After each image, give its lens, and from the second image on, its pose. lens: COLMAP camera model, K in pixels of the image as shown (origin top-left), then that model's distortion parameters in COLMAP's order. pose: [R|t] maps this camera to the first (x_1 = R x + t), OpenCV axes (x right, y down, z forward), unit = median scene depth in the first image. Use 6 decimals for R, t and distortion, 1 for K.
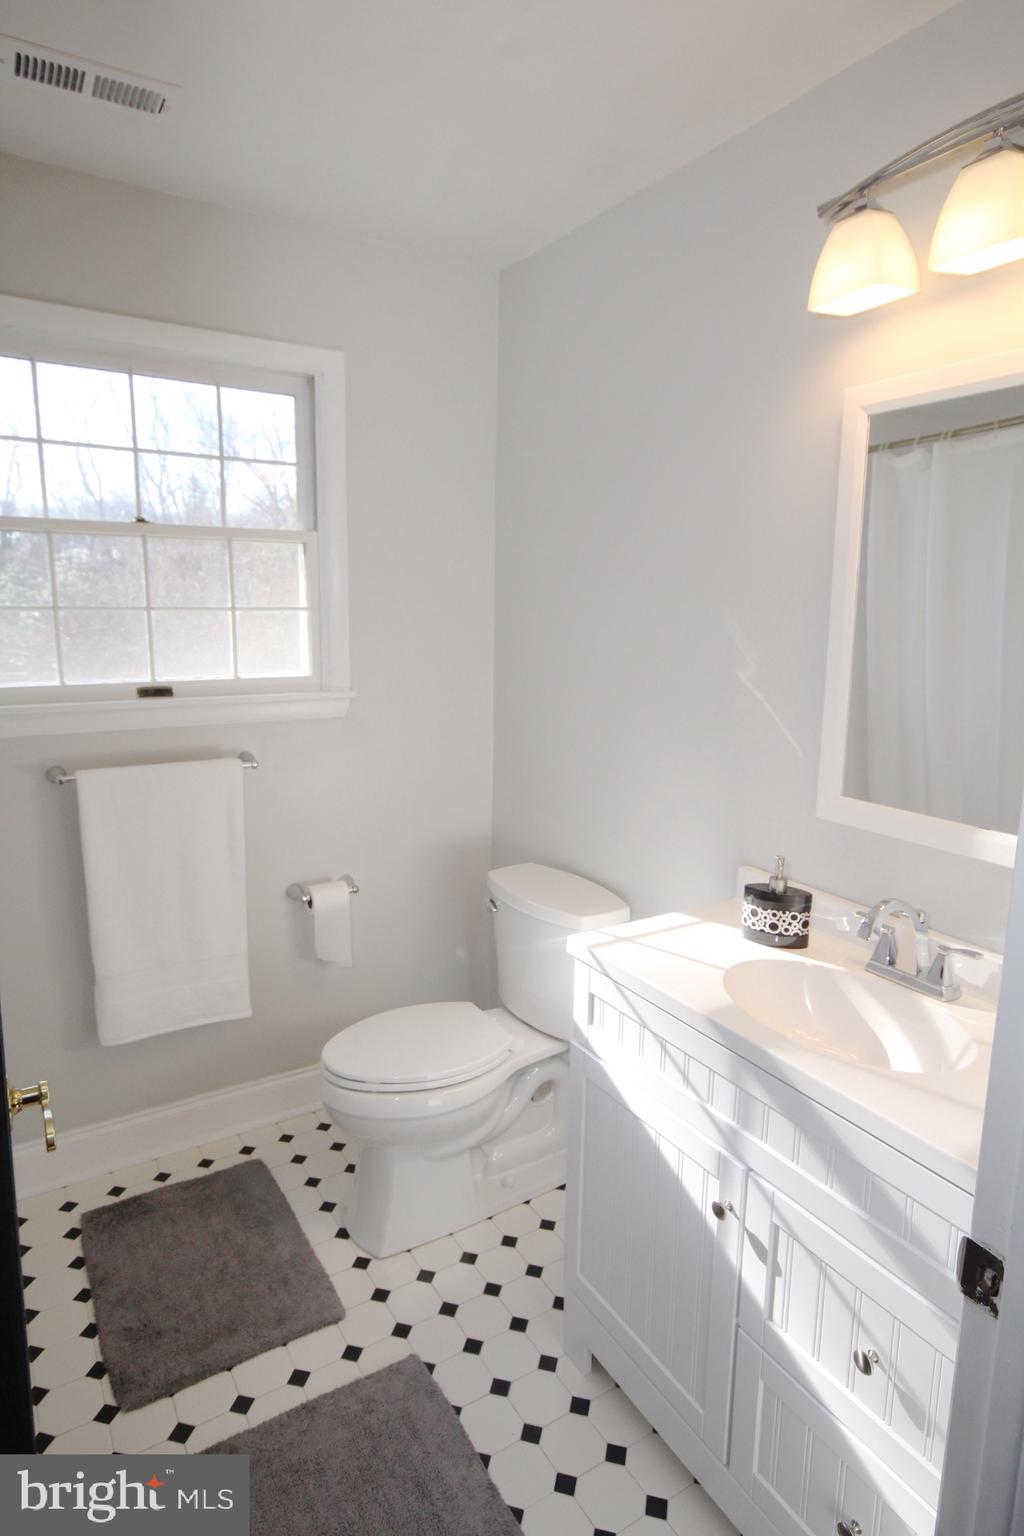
lens RADIAL K [[872.0, 0, 512.0], [0, 872.0, 768.0], [0, 0, 1]] dist [-0.000532, -0.000467]
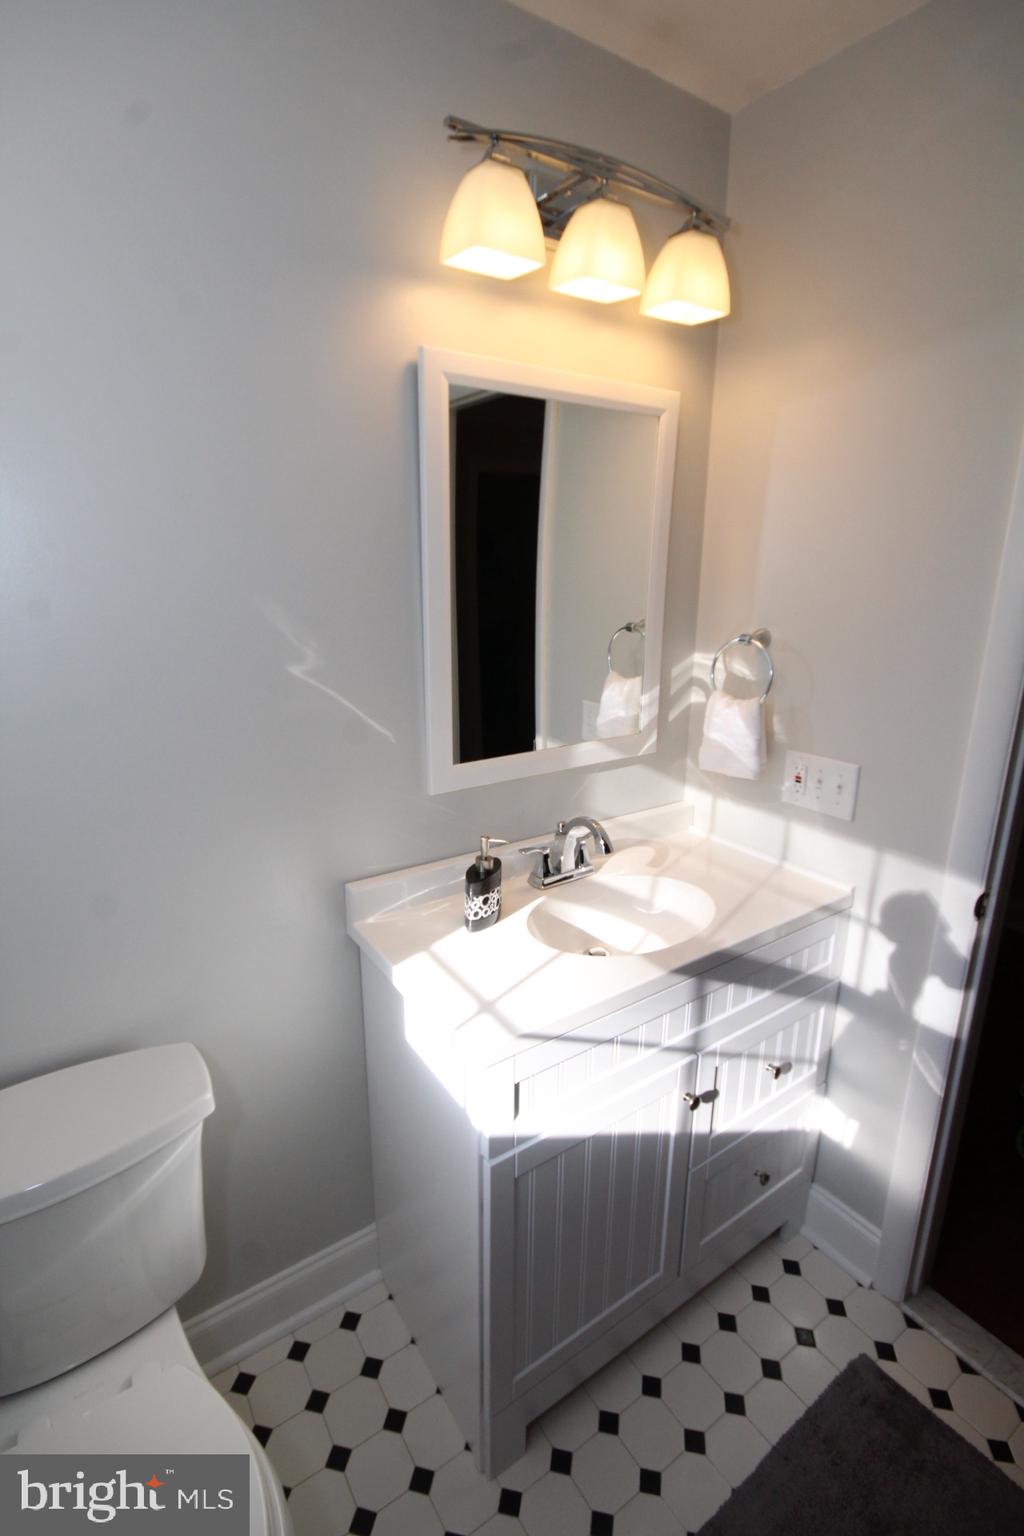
lens RADIAL K [[722.6, 0, 513.5], [0, 722.6, 759.8], [0, 0, 1]] dist [0.001111, -0.008418]
pose [[-0.053725, -0.280864, 0.958243, -0.453564], [0.174462, 0.942228, 0.285952, -0.208807], [-0.983197, 0.182540, -0.001621, 0.934701]]
